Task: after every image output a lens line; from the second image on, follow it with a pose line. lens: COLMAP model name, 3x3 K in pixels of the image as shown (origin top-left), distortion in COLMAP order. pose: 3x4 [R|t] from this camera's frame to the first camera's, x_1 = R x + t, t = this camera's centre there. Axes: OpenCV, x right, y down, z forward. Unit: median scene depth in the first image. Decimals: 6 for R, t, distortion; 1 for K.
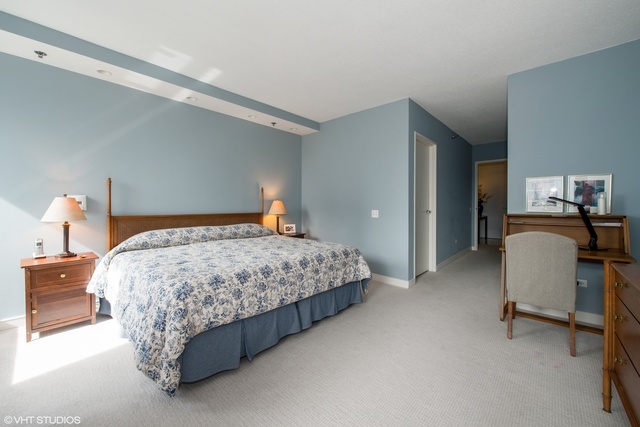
lens RADIAL K [[260.0, 0, 320.1], [0, 260.0, 209.4], [0, 0, 1]] dist [-0.001088, -0.000051]
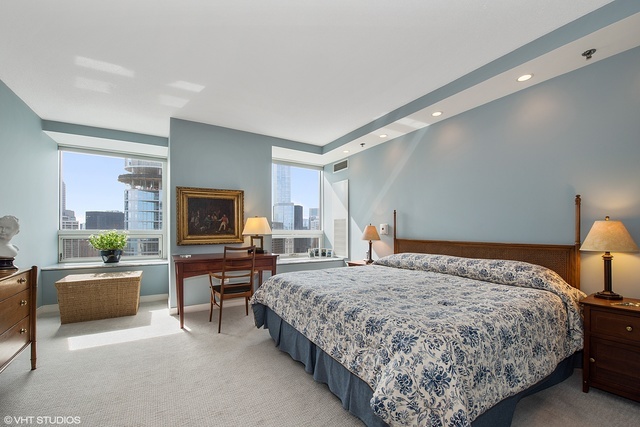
lens RADIAL K [[260.0, 0, 306.3], [0, 260.0, 226.9], [0, 0, 1]] dist [-0.001088, -0.000051]
pose [[-0.313783, -0.010631, -0.949435, 0.652045], [-0.015170, 0.999866, -0.006182, -0.021173], [0.949374, 0.012464, -0.313902, 1.068732]]
